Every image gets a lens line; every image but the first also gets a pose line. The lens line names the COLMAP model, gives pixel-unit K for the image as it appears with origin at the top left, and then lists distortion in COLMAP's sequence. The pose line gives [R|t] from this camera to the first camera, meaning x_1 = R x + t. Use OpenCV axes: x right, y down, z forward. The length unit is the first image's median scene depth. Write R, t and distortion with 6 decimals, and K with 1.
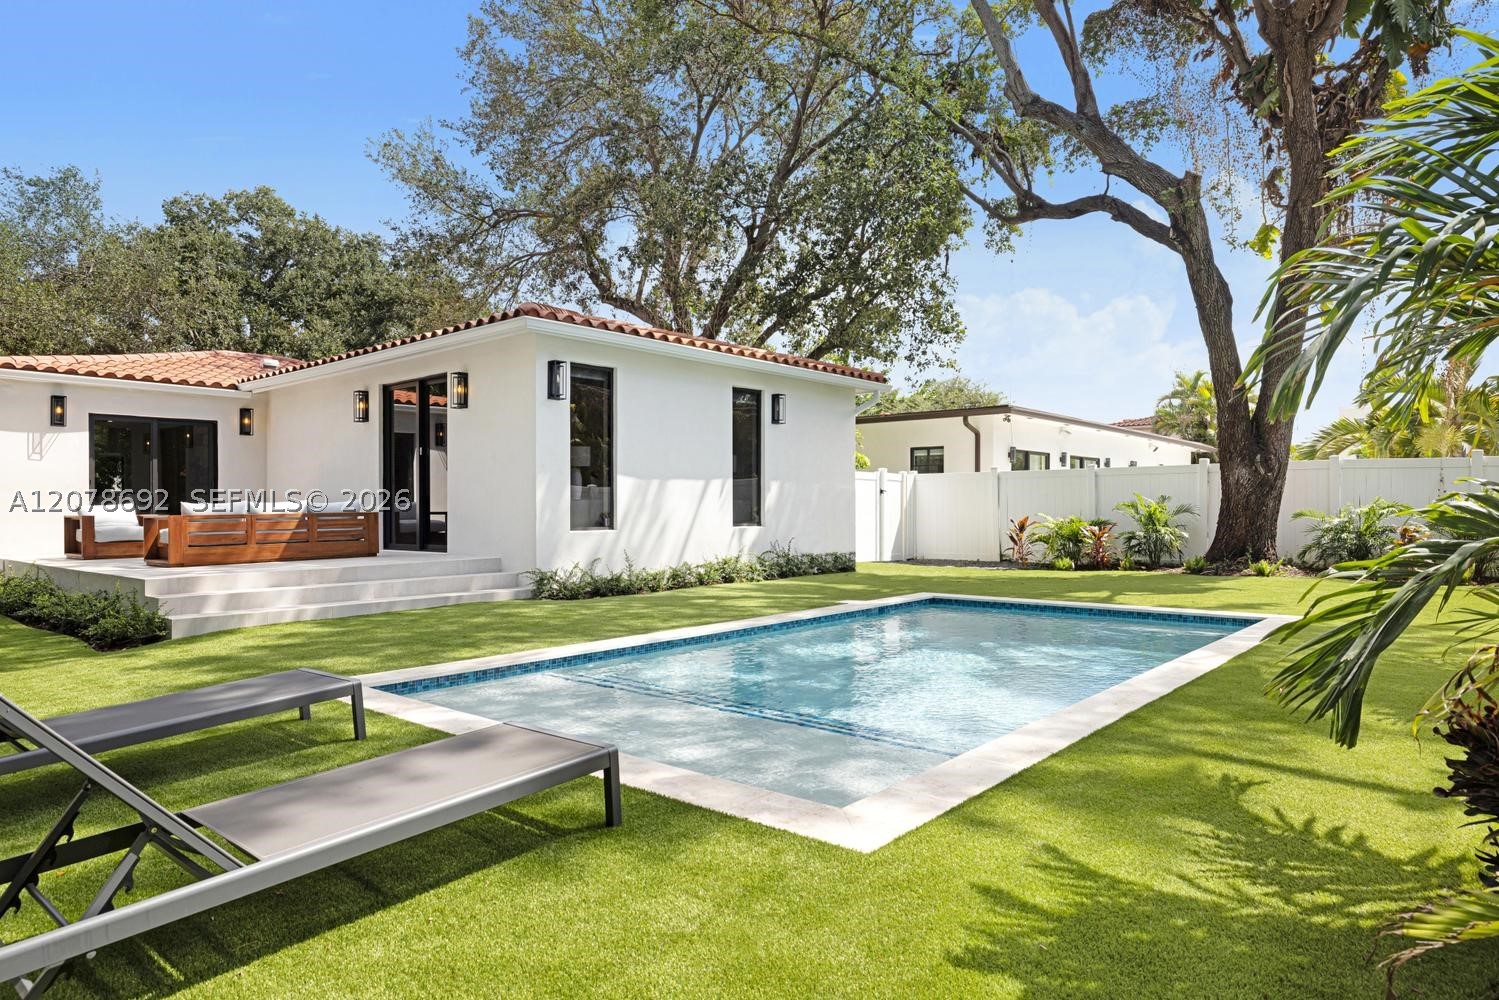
lens RADIAL K [[899.6, 0, 749.5], [0, 899.6, 500.0], [0, 0, 1]] dist [0.005132, 0.003679]
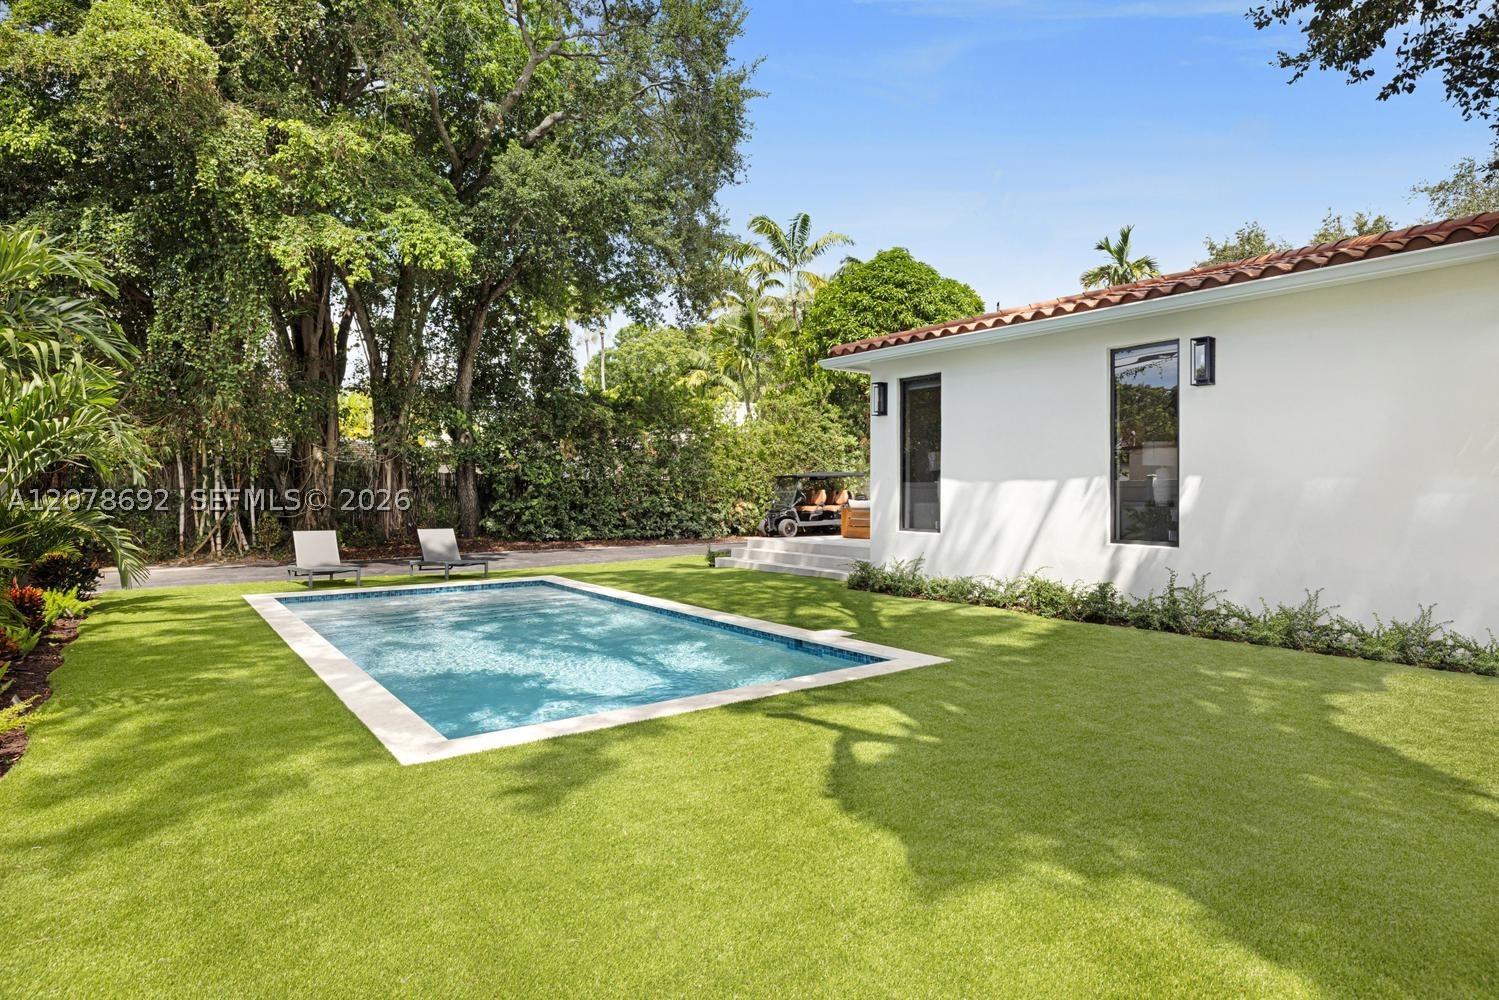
lens RADIAL K [[793.9, 0, 749.5], [0, 793.9, 500.0], [0, 0, 1]] dist [-0.036759, 0.000071]
pose [[-0.198949, 0.007306, -0.979983, 0.765311], [-0.004750, 0.999953, 0.008419, -0.009401], [0.979998, 0.006329, -0.198905, 0.963993]]
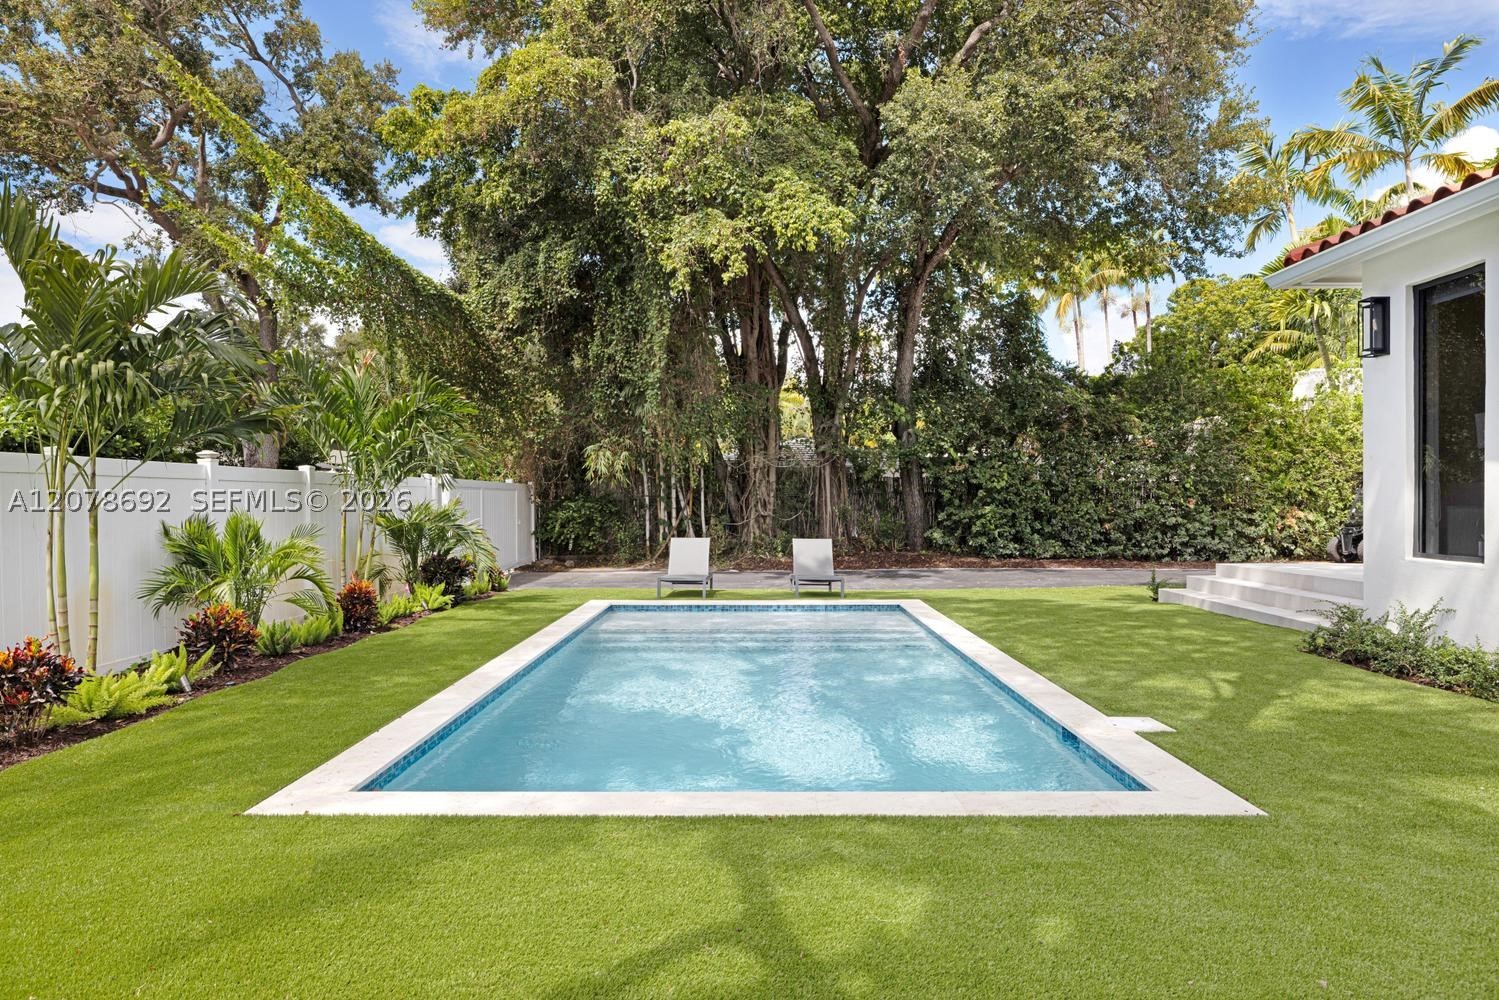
lens RADIAL K [[899.6, 0, 749.5], [0, 899.6, 500.0], [0, 0, 1]] dist [0.005132, 0.003679]
pose [[-0.756786, -0.001570, -0.653660, 0.531840], [-0.000921, 0.999999, -0.001336, -0.002948], [0.653662, -0.000409, -0.756787, 1.117331]]
